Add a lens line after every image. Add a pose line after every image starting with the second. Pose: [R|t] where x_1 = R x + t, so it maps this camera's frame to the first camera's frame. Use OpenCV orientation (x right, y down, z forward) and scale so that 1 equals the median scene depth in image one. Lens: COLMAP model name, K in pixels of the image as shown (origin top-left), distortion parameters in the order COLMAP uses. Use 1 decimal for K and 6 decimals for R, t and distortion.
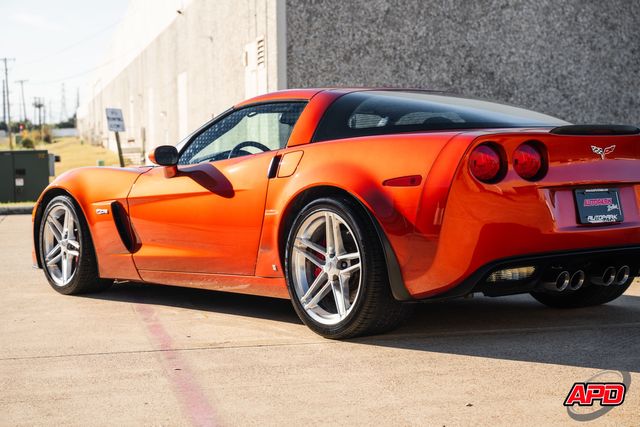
lens RADIAL K [[1279.7, 0, 325.5], [0, 1279.7, 212.7], [0, 0, 1]] dist [-0.003710, 0.089040]
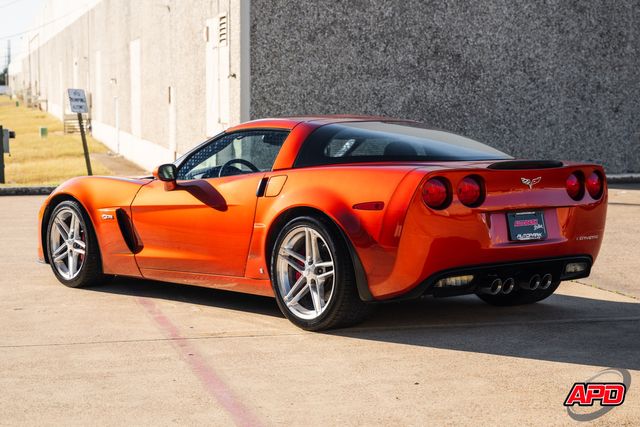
lens RADIAL K [[1411.3, 0, 319.9], [0, 1411.3, 236.7], [0, 0, 1]] dist [-0.001776, 0.005005]
pose [[0.999502, 0.012150, 0.029131, -0.019157], [-0.013307, 0.999117, 0.039840, -0.034575], [-0.028622, -0.040208, 0.998781, -0.264837]]
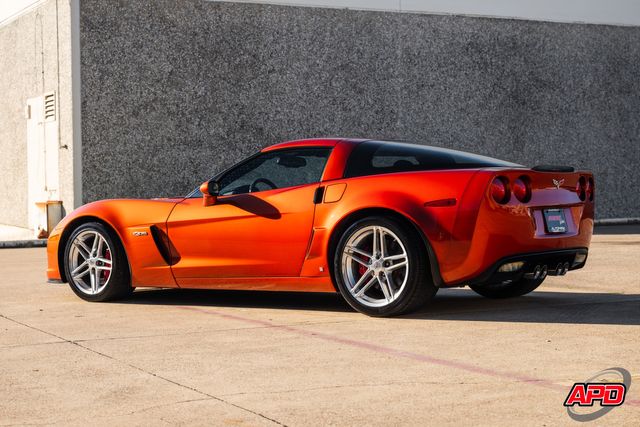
lens RADIAL K [[1220.2, 0, 342.7], [0, 1220.2, 225.2], [0, 0, 1]] dist [0.004100, -0.006742]
pose [[0.962051, -0.005716, 0.272811, -0.297545], [0.013866, 0.999513, -0.027955, 0.026229], [-0.272518, 0.030677, 0.961661, -0.203683]]
